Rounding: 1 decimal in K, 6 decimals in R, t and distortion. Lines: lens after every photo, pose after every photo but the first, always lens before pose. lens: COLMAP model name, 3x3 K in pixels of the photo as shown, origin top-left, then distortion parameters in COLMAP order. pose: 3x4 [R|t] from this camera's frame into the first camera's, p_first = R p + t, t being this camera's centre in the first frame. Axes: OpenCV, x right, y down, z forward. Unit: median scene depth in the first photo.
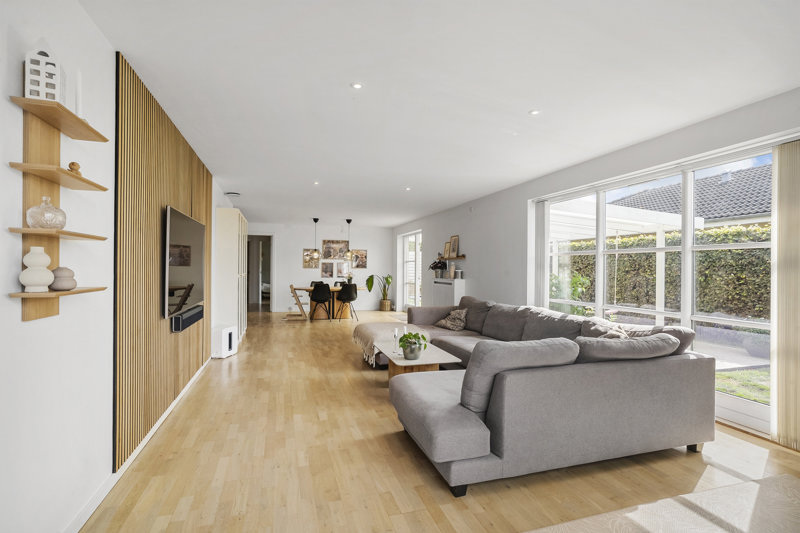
lens RADIAL K [[388.5, 0, 396.0], [0, 388.5, 266.4], [0, 0, 1]] dist [-0.058444, 0.036135]
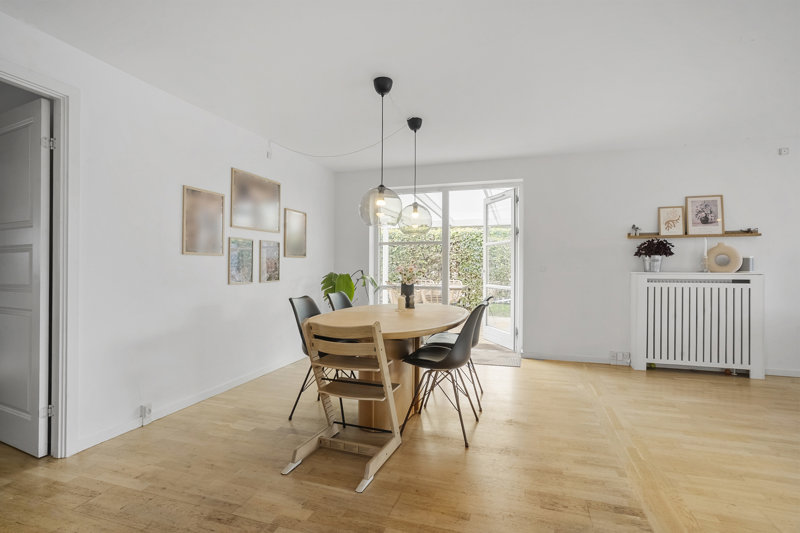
lens RADIAL K [[388.5, 0, 396.0], [0, 388.5, 266.4], [0, 0, 1]] dist [-0.058444, 0.036135]
pose [[0.568580, -0.014710, 0.822496, -0.372366], [0.002443, 0.999866, 0.016194, 0.008955], [-0.822624, -0.007198, 0.568540, 0.700219]]
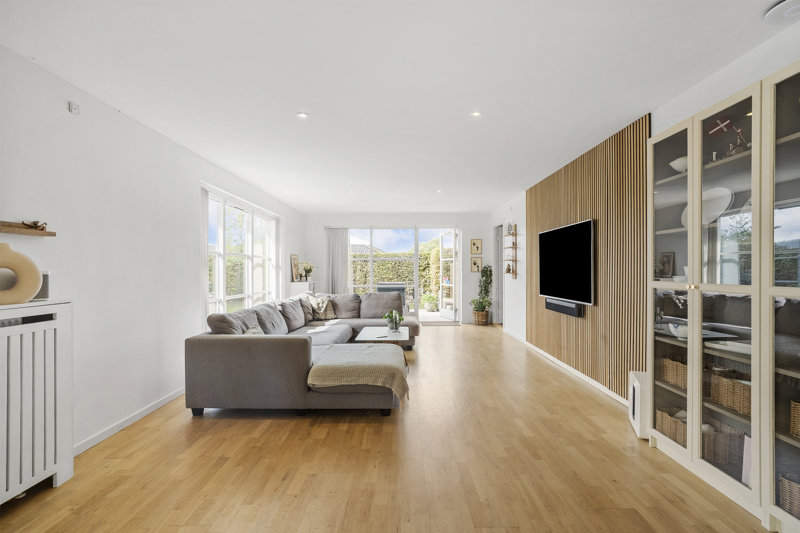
lens RADIAL K [[388.5, 0, 396.0], [0, 388.5, 266.4], [0, 0, 1]] dist [-0.058444, 0.036135]
pose [[-0.958543, -0.003796, 0.284922, -0.128035], [-0.006681, 0.999936, -0.009151, 0.004246], [-0.284869, -0.010675, -0.958507, 0.766973]]
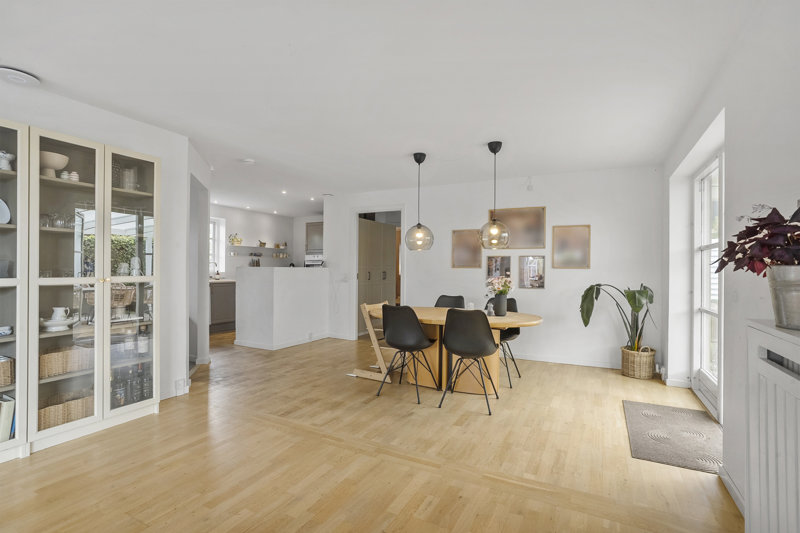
lens RADIAL K [[388.5, 0, 396.0], [0, 388.5, 266.4], [0, 0, 1]] dist [-0.058444, 0.036135]
pose [[0.719895, -0.007230, -0.694045, 0.066760], [0.003009, 0.999969, -0.007295, 0.005955], [0.694076, 0.003163, 0.719894, 0.561608]]
